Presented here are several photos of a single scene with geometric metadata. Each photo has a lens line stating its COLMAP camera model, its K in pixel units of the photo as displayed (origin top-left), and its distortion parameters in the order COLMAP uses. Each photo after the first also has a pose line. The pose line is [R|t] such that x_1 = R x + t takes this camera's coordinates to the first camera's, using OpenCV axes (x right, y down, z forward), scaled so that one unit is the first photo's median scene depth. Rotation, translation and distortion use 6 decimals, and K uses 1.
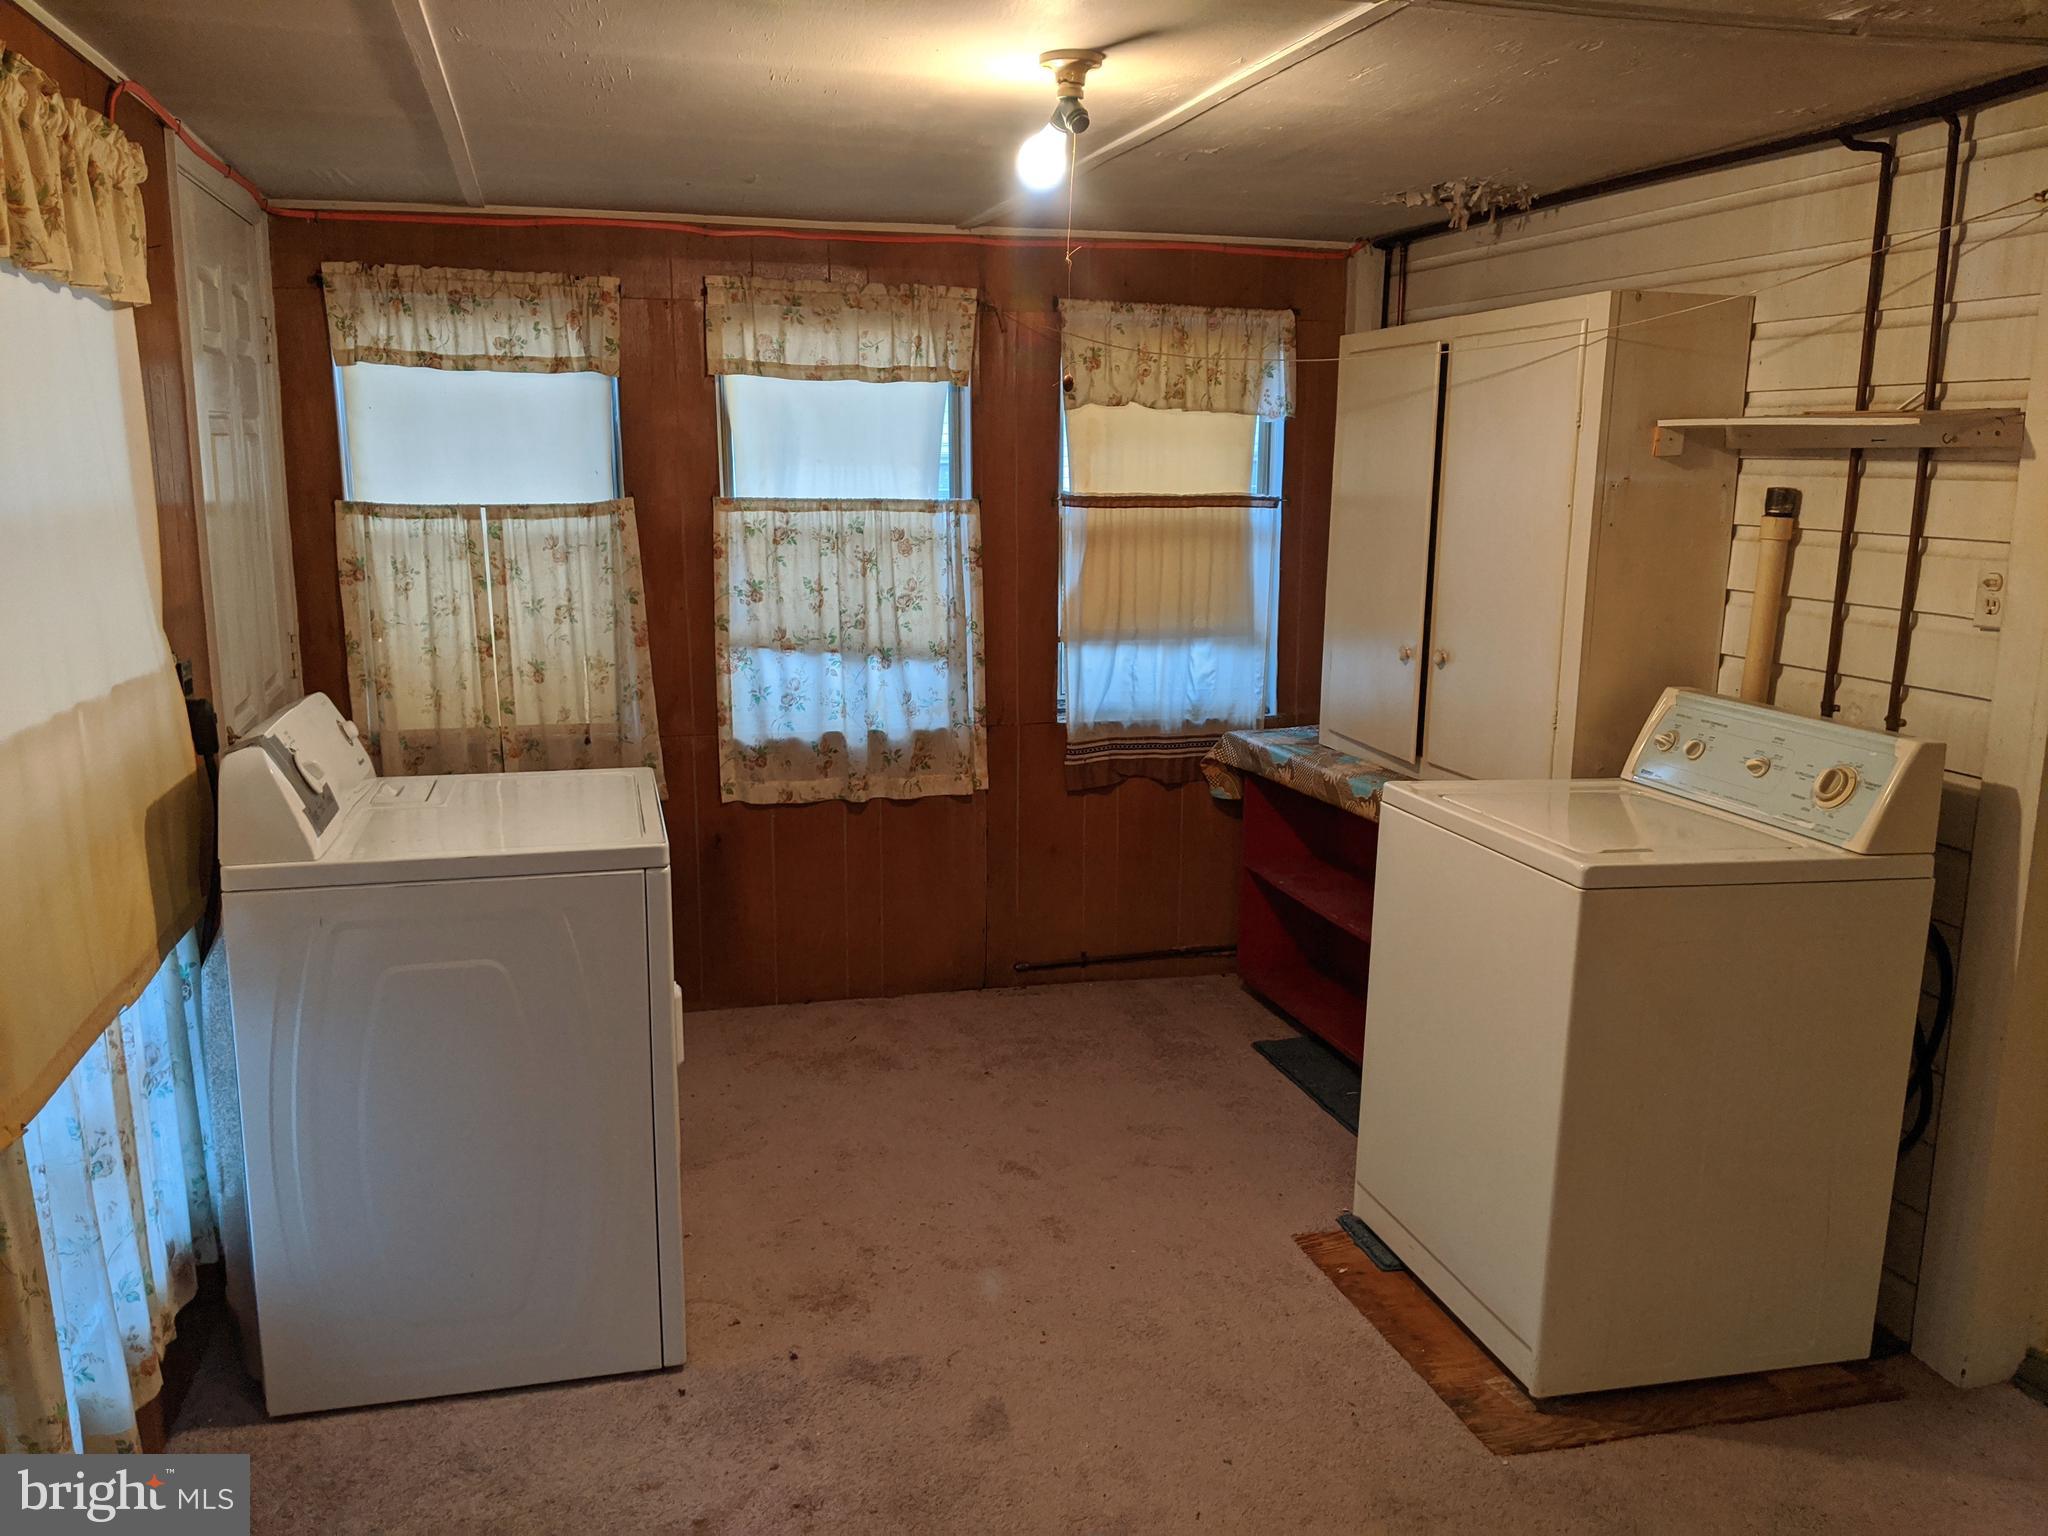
lens RADIAL K [[1637.6, 0, 1026.7], [0, 1637.6, 771.2], [0, 0, 1]] dist [0.063918, -0.114326]
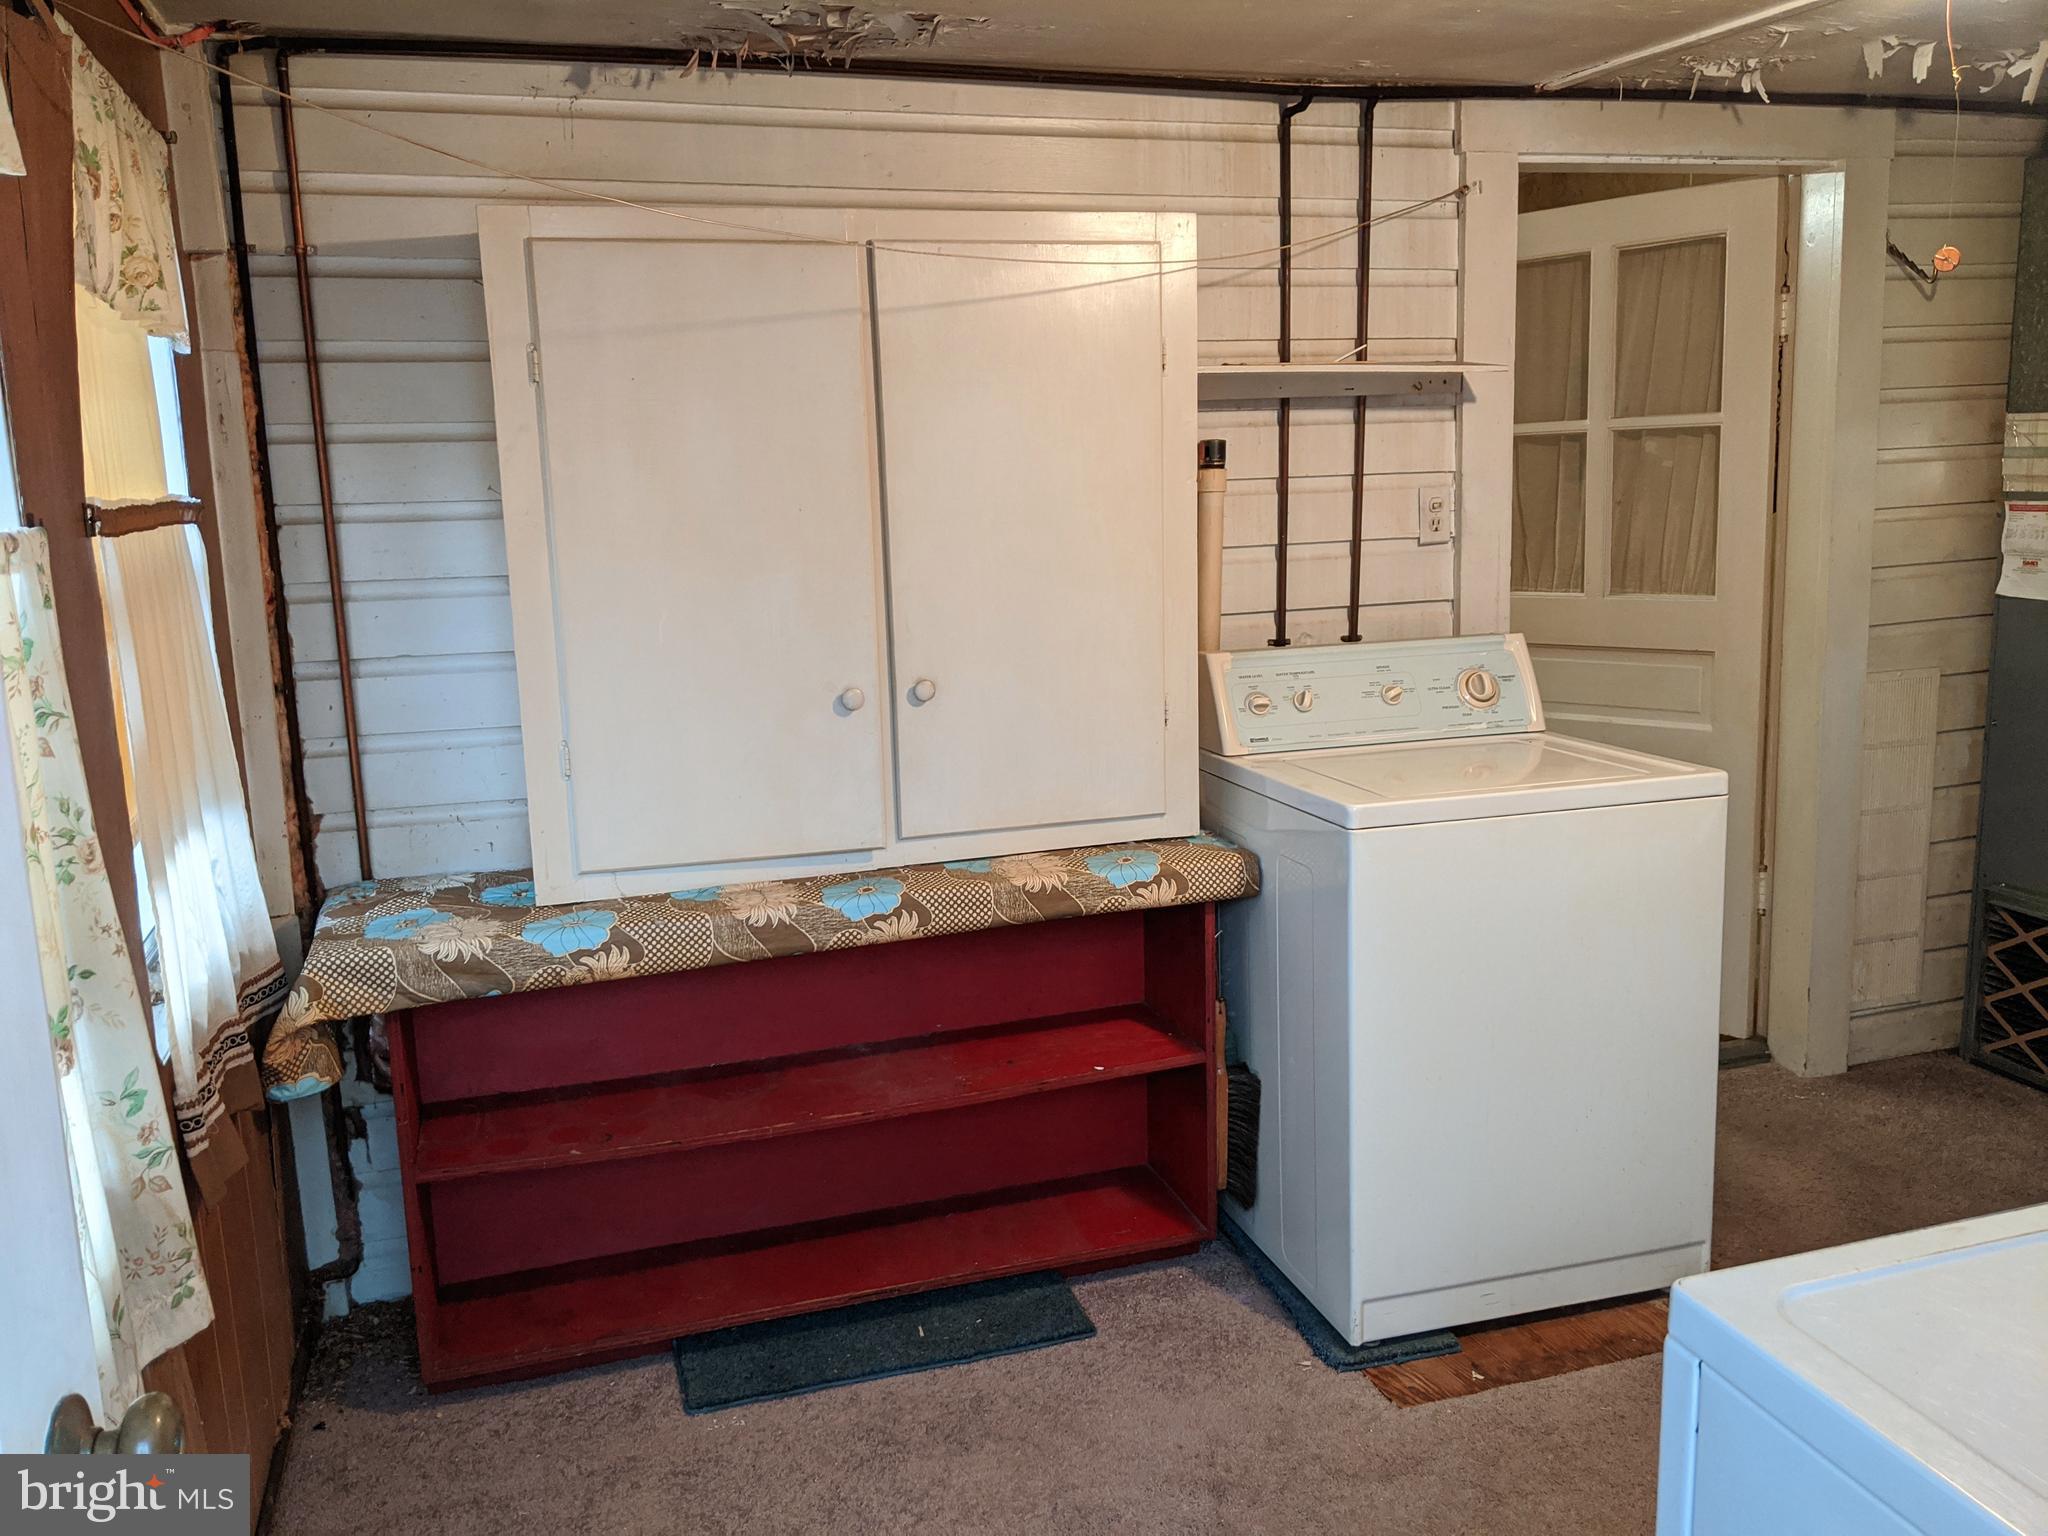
lens RADIAL K [[1637.6, 0, 1025.8], [0, 1637.6, 765.1], [0, 0, 1]] dist [0.063918, -0.114326]
pose [[-0.031614, -0.194867, 0.980320, -0.586300], [0.213296, 0.956901, 0.197090, -0.214918], [-0.976476, 0.215329, 0.011313, 1.208890]]
